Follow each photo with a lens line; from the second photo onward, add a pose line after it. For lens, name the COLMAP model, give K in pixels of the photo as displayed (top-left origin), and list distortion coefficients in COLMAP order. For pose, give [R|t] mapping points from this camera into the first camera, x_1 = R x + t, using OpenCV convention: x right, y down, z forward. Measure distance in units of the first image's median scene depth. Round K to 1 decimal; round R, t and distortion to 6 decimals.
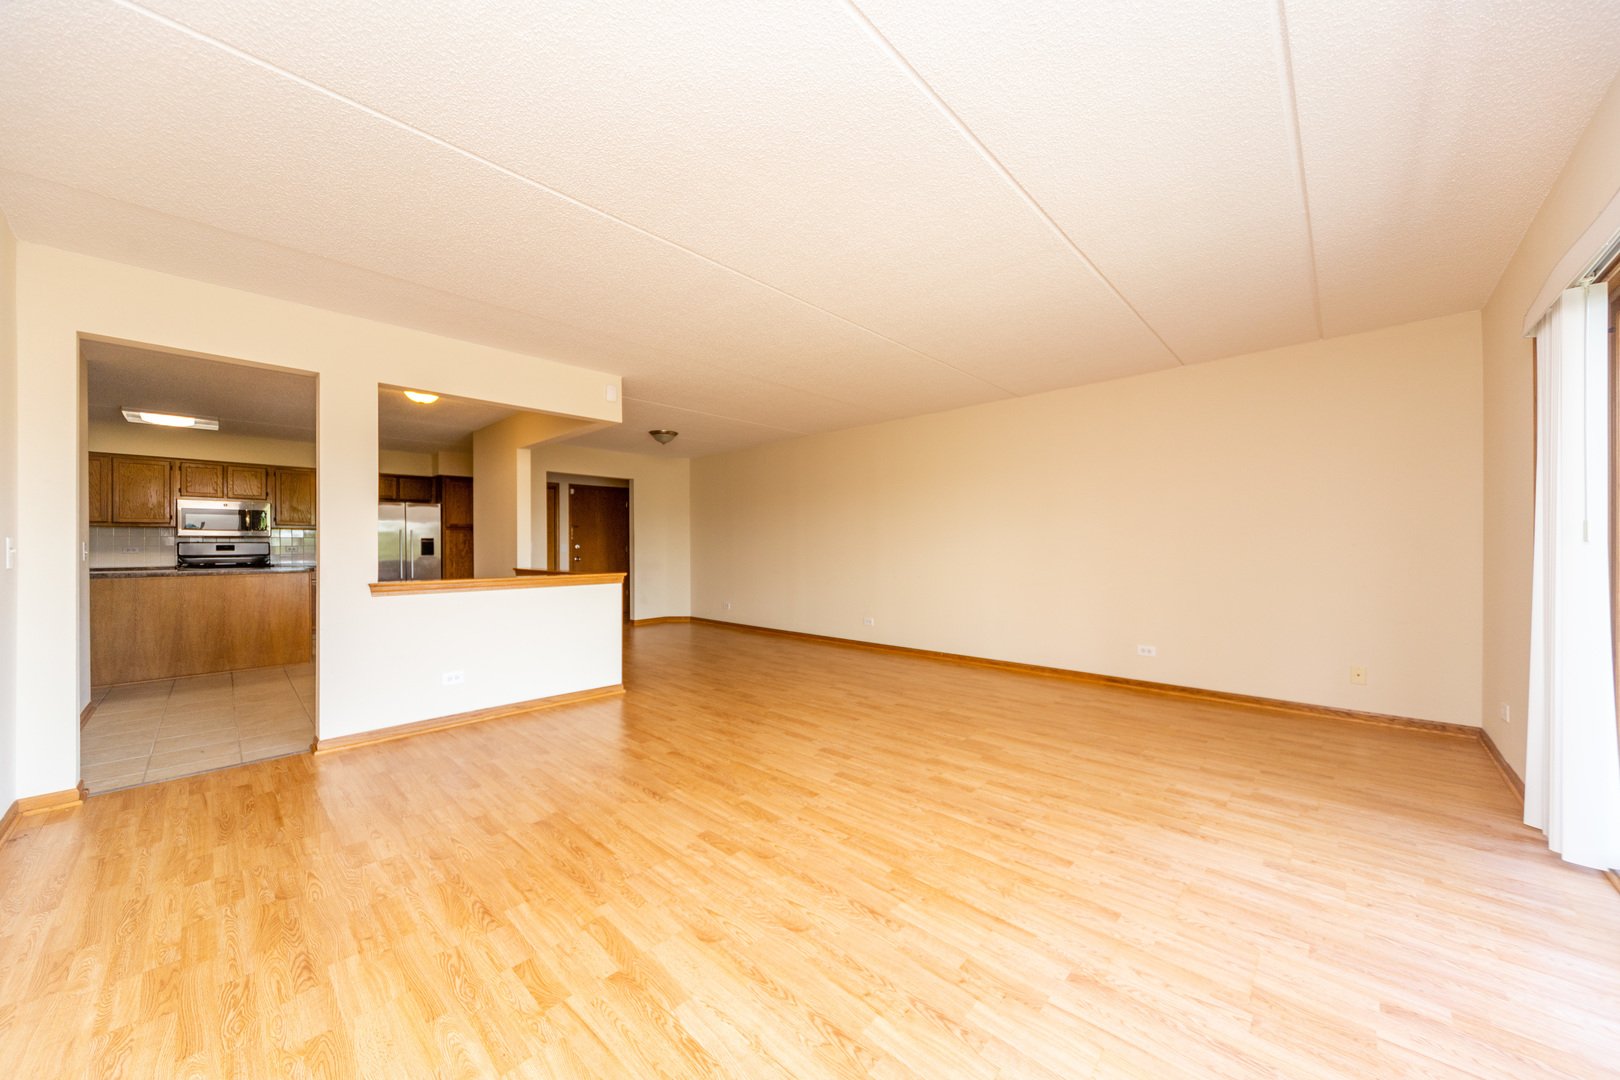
lens RADIAL K [[543.9, 0, 786.8], [0, 543.9, 541.5], [0, 0, 1]] dist [0.000982, 0.000046]
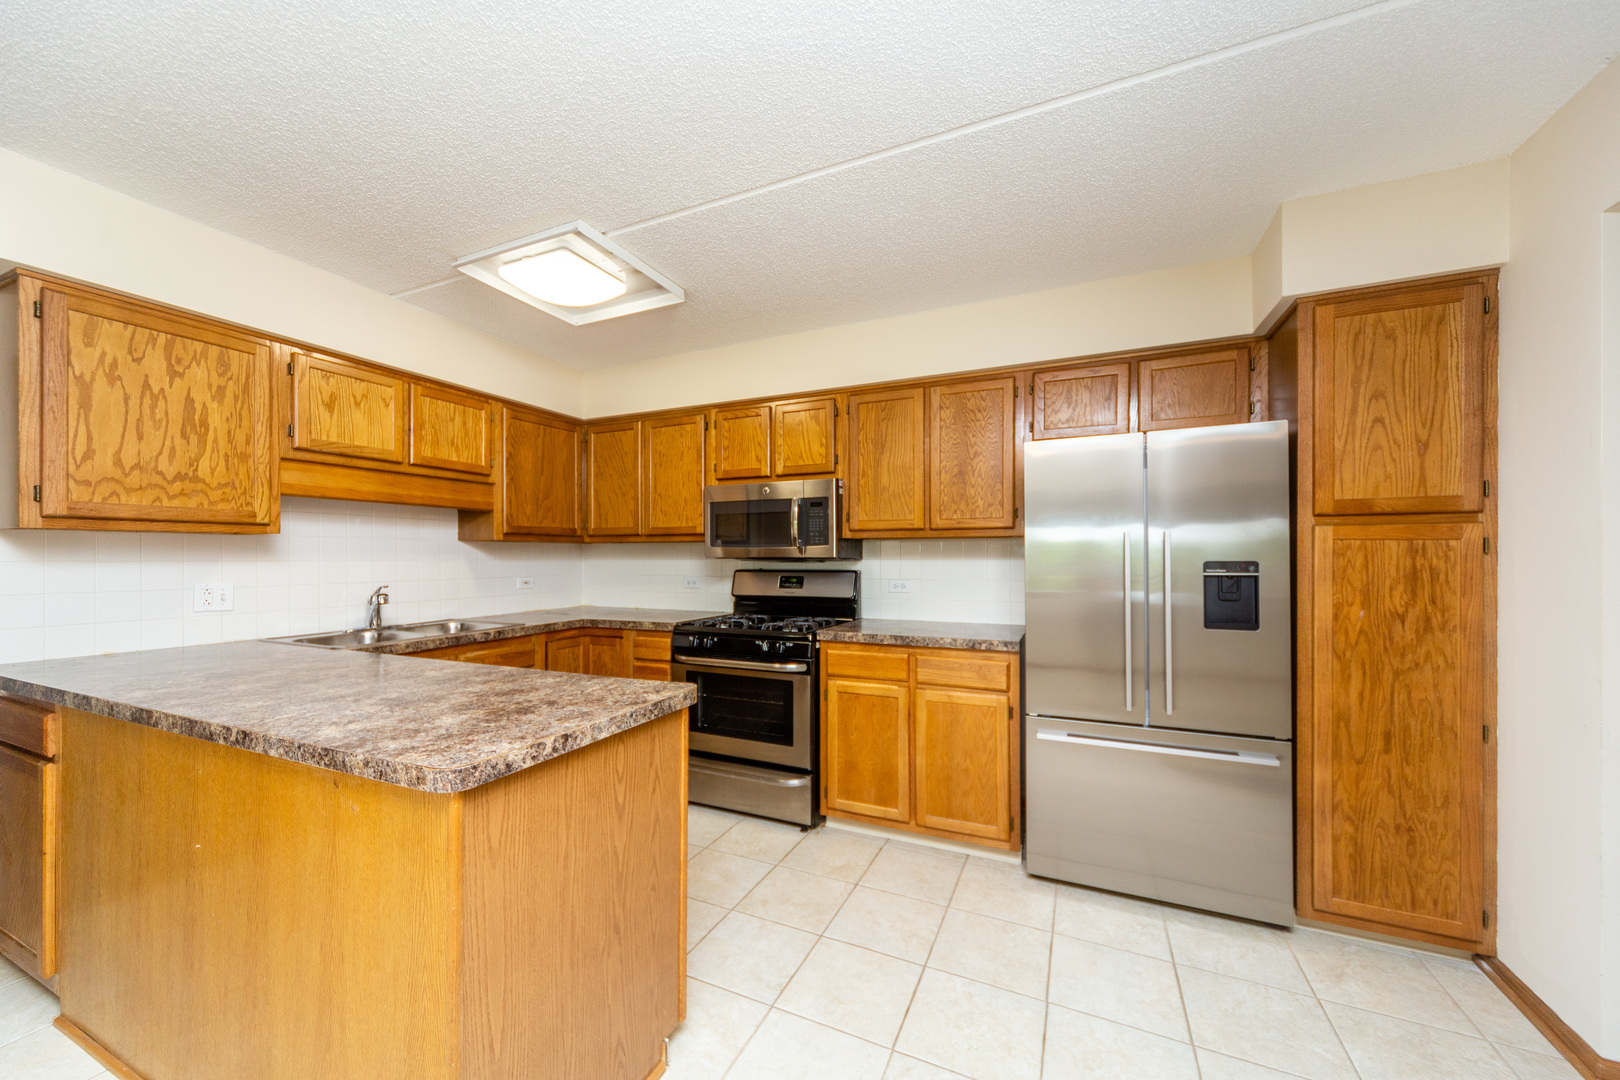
lens RADIAL K [[569.9, 0, 812.5], [0, 569.9, 556.9], [0, 0, 1]] dist [0.000159, -0.000020]
pose [[0.311103, 0.003495, -0.950370, -0.541353], [0.007416, 0.999954, 0.006105, -0.013201], [0.950347, -0.008948, 0.311063, 0.846707]]
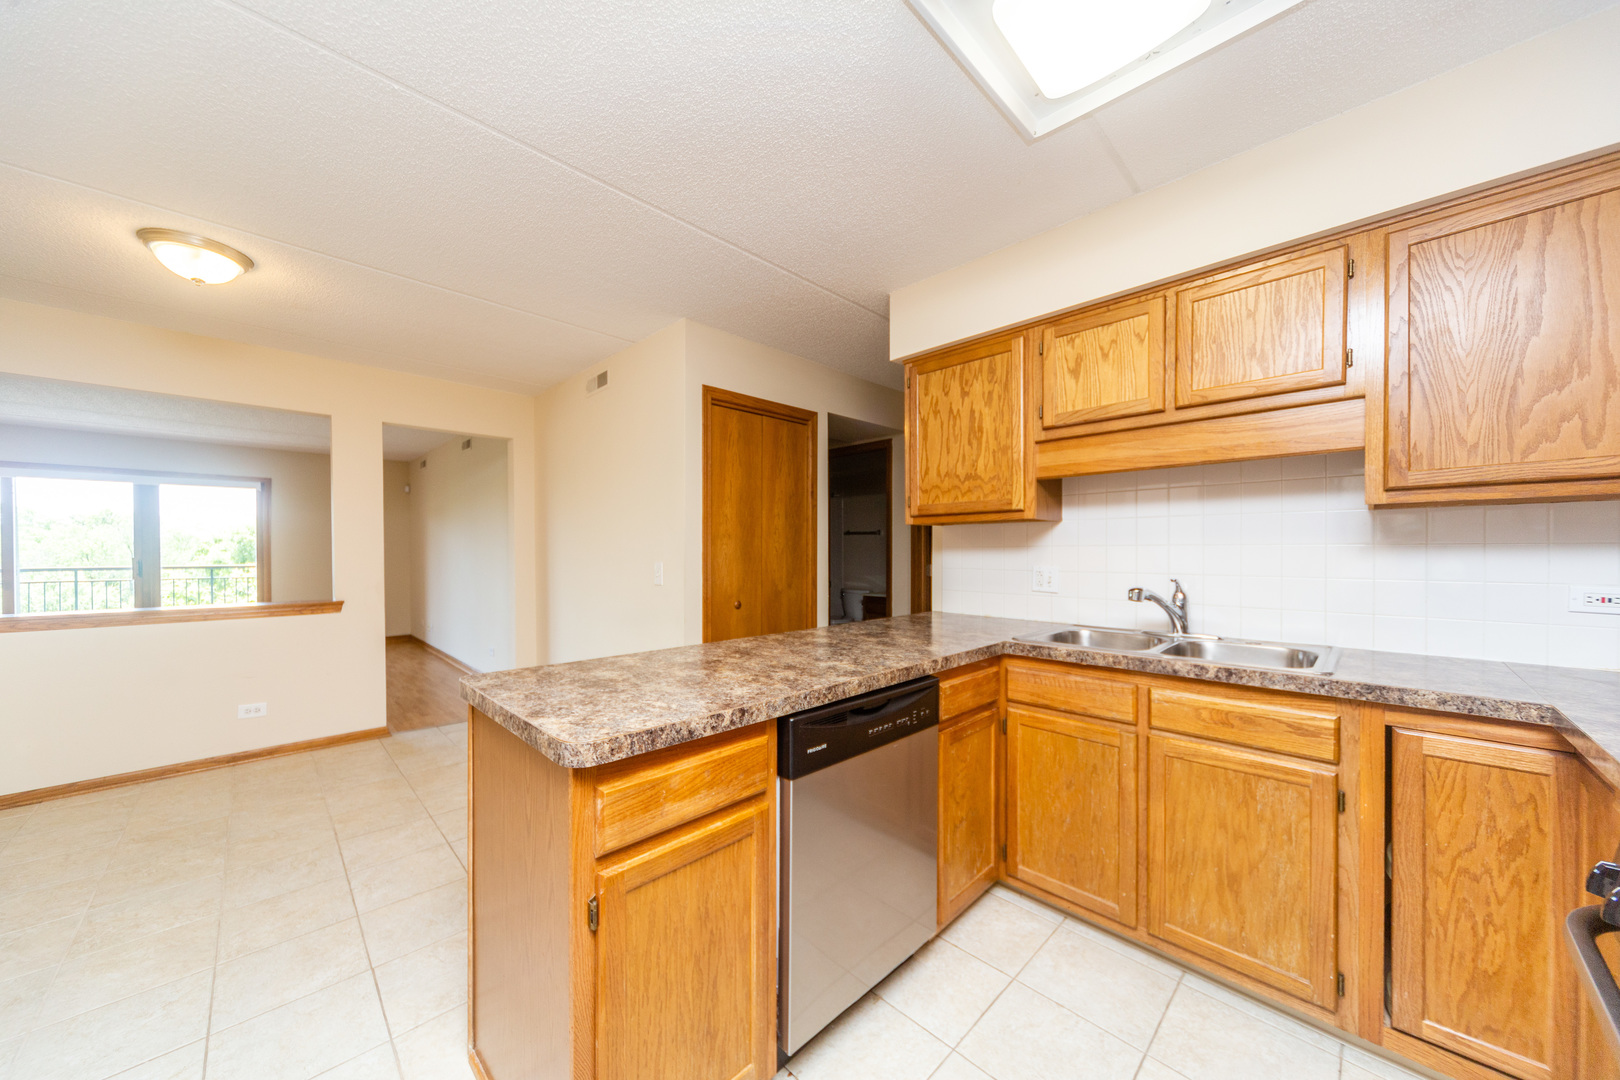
lens RADIAL K [[594.0, 0, 777.4], [0, 594.0, 554.3], [0, 0, 1]] dist [0.002842, -0.000025]
pose [[-0.994690, 0.003364, 0.102861, -0.836821], [0.003238, 0.999994, -0.001392, -0.006131], [-0.102865, -0.001051, -0.994695, 1.012340]]
